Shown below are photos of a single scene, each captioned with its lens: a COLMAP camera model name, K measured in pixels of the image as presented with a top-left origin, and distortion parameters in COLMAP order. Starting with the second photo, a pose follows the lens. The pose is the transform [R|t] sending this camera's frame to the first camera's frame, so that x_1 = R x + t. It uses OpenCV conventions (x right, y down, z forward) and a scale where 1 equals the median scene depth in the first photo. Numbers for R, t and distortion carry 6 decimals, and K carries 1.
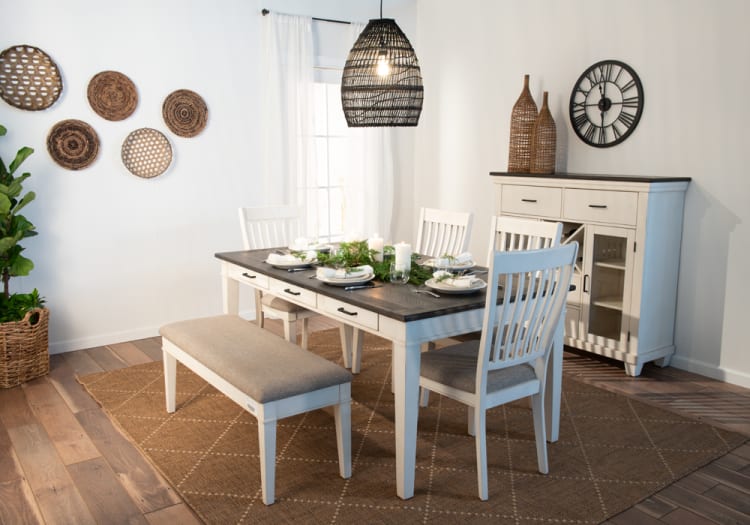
lens RADIAL K [[664.3, 0, 375.0], [0, 664.3, 262.5], [0, 0, 1]] dist [-0.003096, -0.009800]
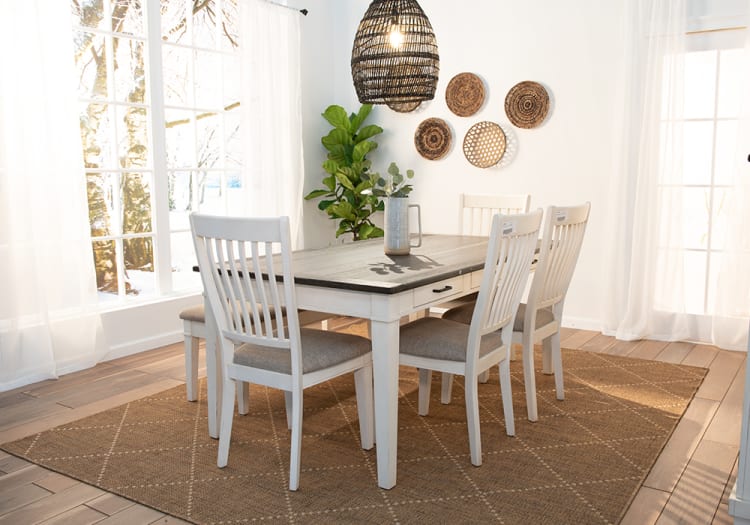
lens RADIAL K [[708.9, 0, 375.0], [0, 708.9, 262.5], [0, 0, 1]] dist [-0.006823, 0.001557]
pose [[0.353228, 0.124112, -0.927268, 0.695942], [-0.152890, 0.985494, 0.073664, -0.035161], [0.922960, 0.115750, 0.367080, 0.446847]]
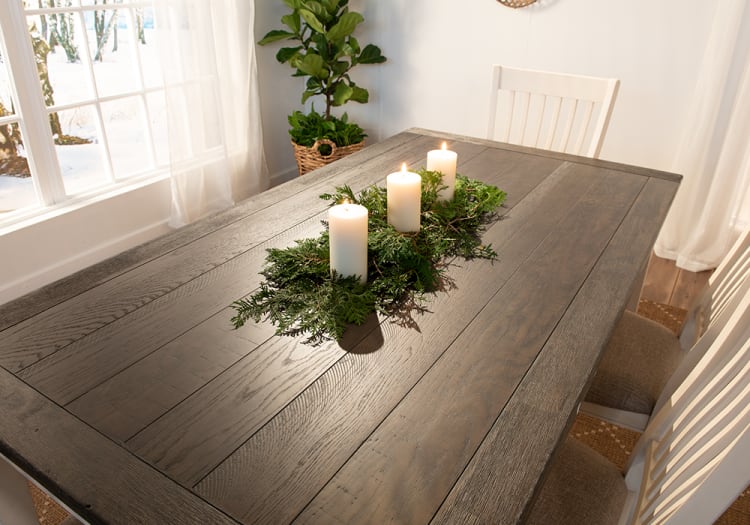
lens RADIAL K [[591.6, 0, 375.0], [0, 591.6, 262.5], [0, 0, 1]] dist [-0.004098, -0.115927]
pose [[0.376680, 0.424543, -0.823332, 0.260949], [-0.171285, 0.905392, 0.388493, -0.100757], [0.910370, -0.005313, 0.413760, 0.605360]]
